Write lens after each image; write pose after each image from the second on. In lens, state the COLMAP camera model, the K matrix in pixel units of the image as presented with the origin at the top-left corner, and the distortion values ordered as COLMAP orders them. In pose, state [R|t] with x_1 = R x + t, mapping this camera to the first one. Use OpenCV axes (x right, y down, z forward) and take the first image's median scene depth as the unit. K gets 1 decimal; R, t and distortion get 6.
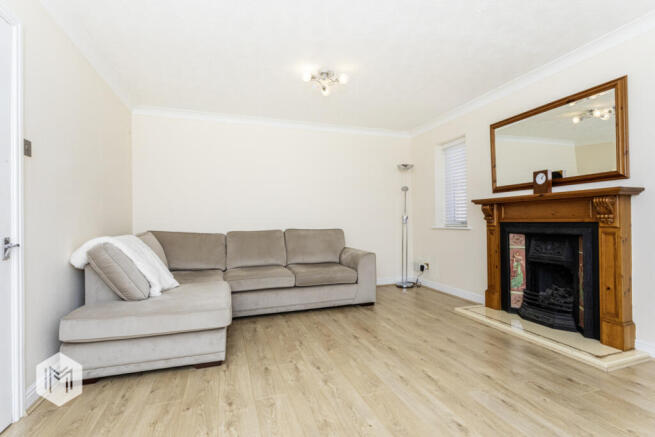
lens RADIAL K [[306.6, 0, 326.1], [0, 306.6, 219.5], [0, 0, 1]] dist [0.002307, 0.000183]
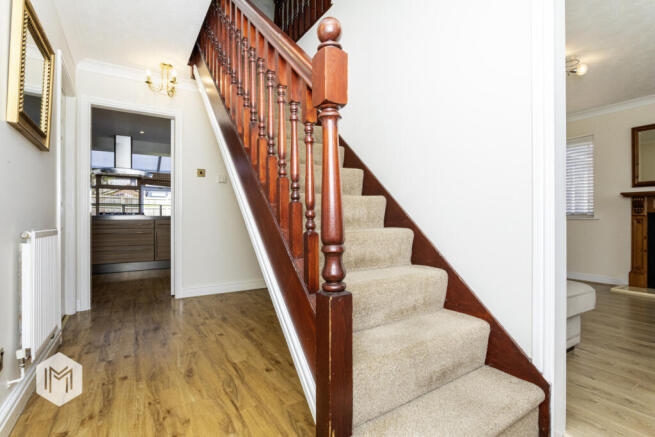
lens RADIAL K [[309.5, 0, 328.6], [0, 309.5, 219.6], [0, 0, 1]] dist [-0.003428, -0.000312]
pose [[0.968604, 0.015363, 0.248134, -0.935499], [-0.016033, 0.999871, 0.000679, 0.057671], [-0.248092, -0.004636, 0.968725, 0.181484]]
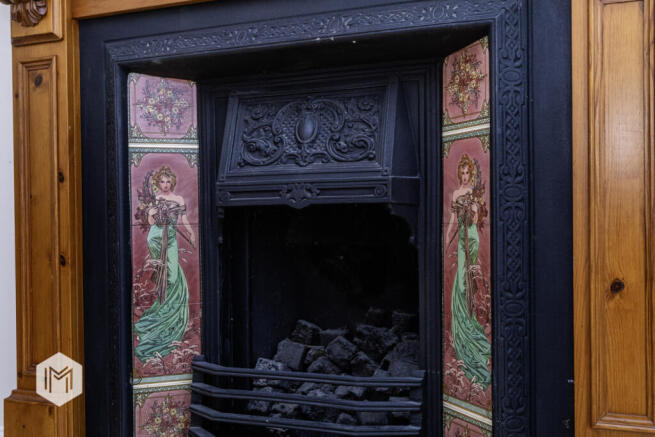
lens RADIAL K [[738.5, 0, 326.8], [0, 738.5, 218.4], [0, 0, 1]] dist [0.029242, 0.000000]
pose [[0.654414, -0.000962, 0.756136, 0.341038], [-0.001767, 0.999995, 0.002801, 0.134903], [-0.756134, -0.003169, 0.654409, 0.622530]]
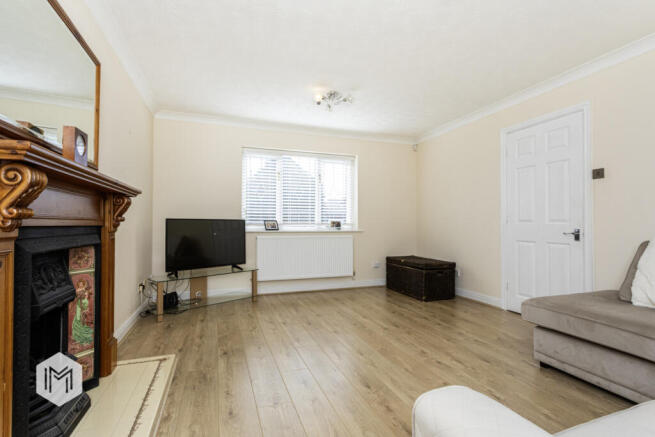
lens RADIAL K [[306.6, 0, 327.2], [0, 306.6, 221.2], [0, 0, 1]] dist [0.002307, 0.000183]
pose [[-0.999603, 0.013532, -0.024730, 0.254561], [0.014005, 0.999720, -0.019061, 0.014185], [0.024465, -0.019400, -0.999512, 1.395817]]
